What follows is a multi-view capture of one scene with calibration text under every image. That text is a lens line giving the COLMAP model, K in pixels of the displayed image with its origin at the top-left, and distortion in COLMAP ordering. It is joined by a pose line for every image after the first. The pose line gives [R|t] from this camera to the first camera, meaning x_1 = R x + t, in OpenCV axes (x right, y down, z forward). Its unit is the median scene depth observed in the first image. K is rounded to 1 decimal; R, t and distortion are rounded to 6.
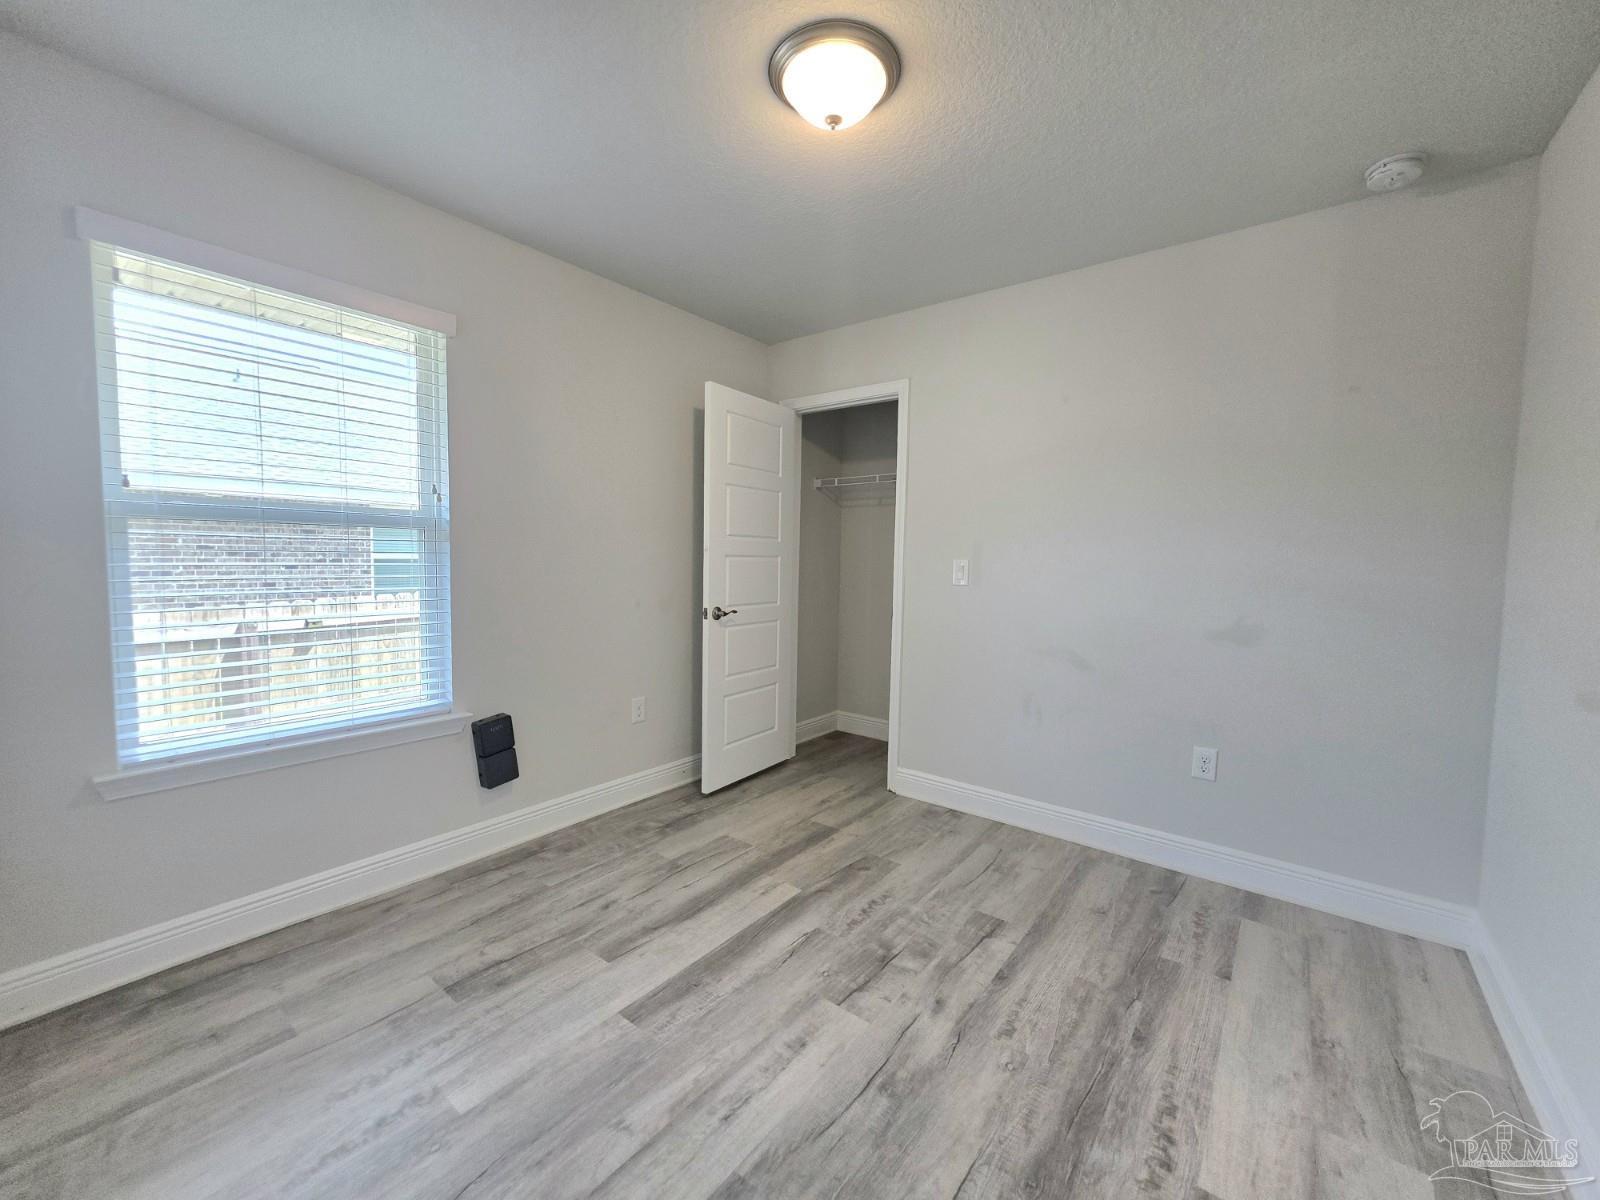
lens RADIAL K [[640.5, 0, 796.7], [0, 640.5, 598.8], [0, 0, 1]] dist [0.000160, 0.000029]
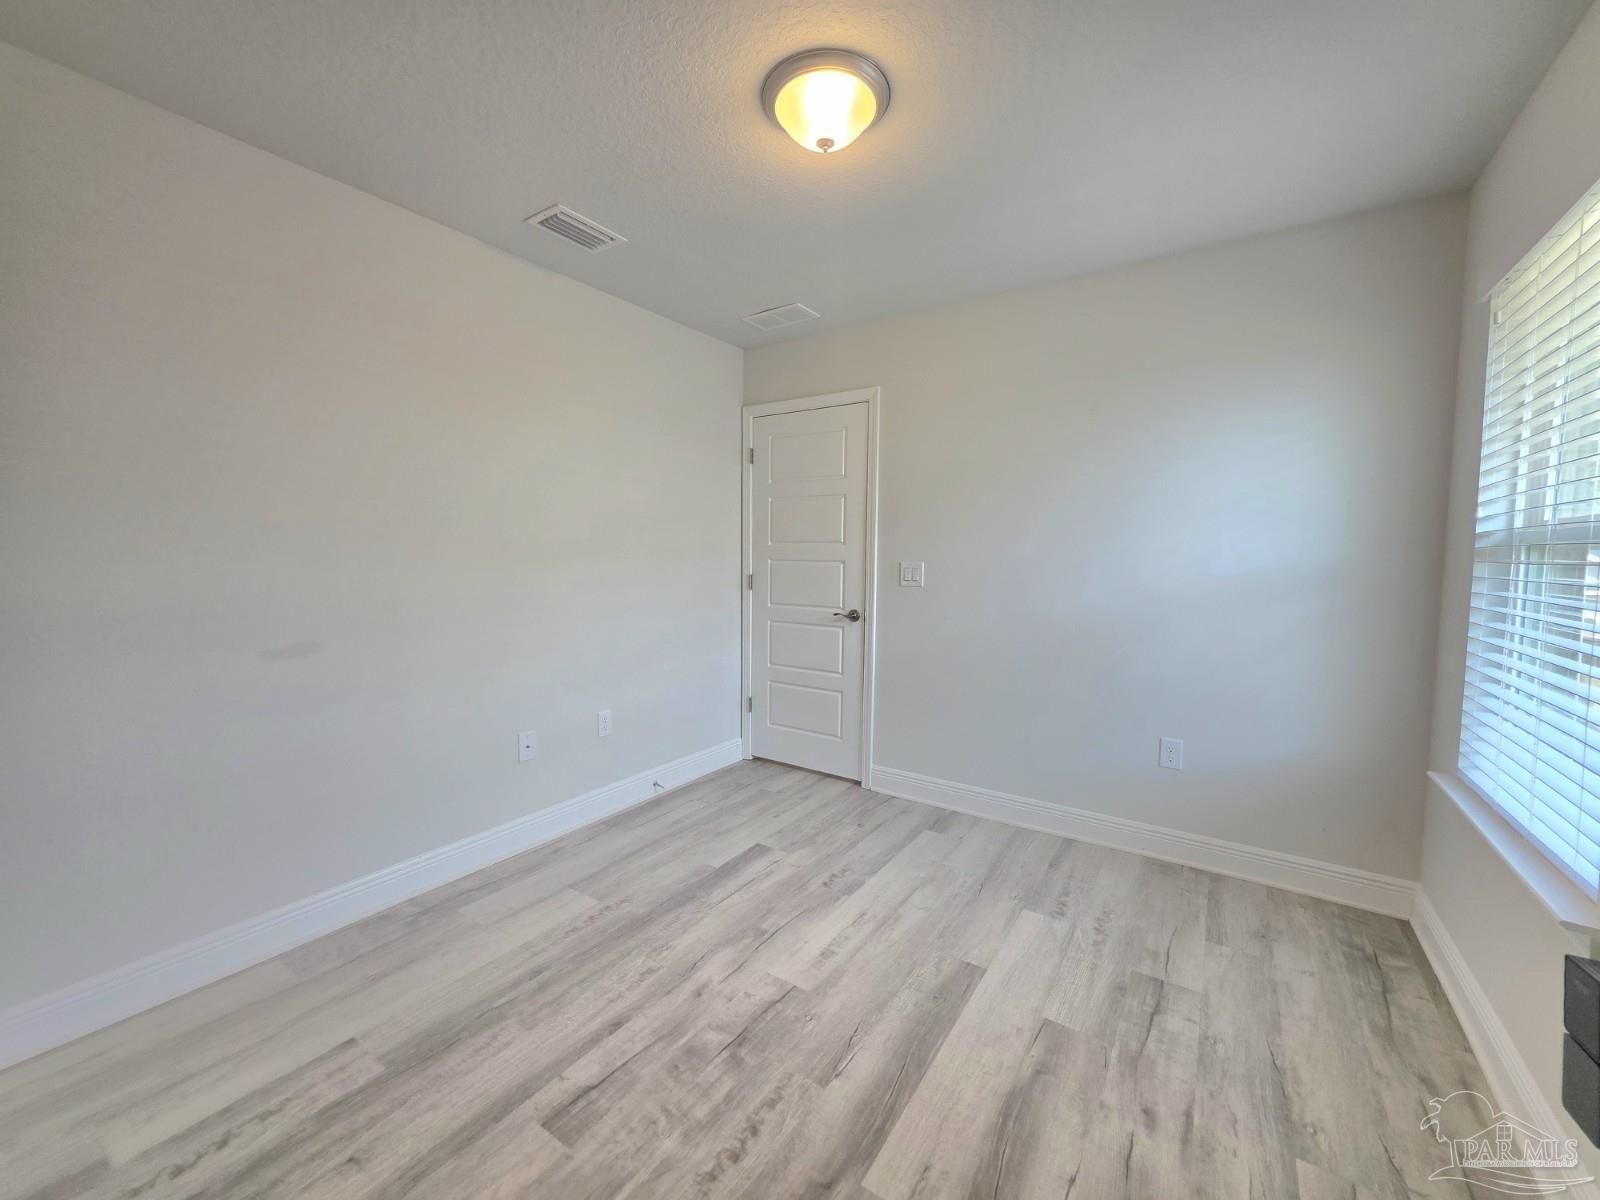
lens RADIAL K [[640.5, 0, 796.7], [0, 640.5, 598.8], [0, 0, 1]] dist [0.000160, 0.000029]
pose [[-0.997198, -0.020093, -0.072053, 0.145165], [-0.029885, 0.990050, 0.137508, -0.146940], [0.068573, 0.139276, -0.987877, 1.883009]]
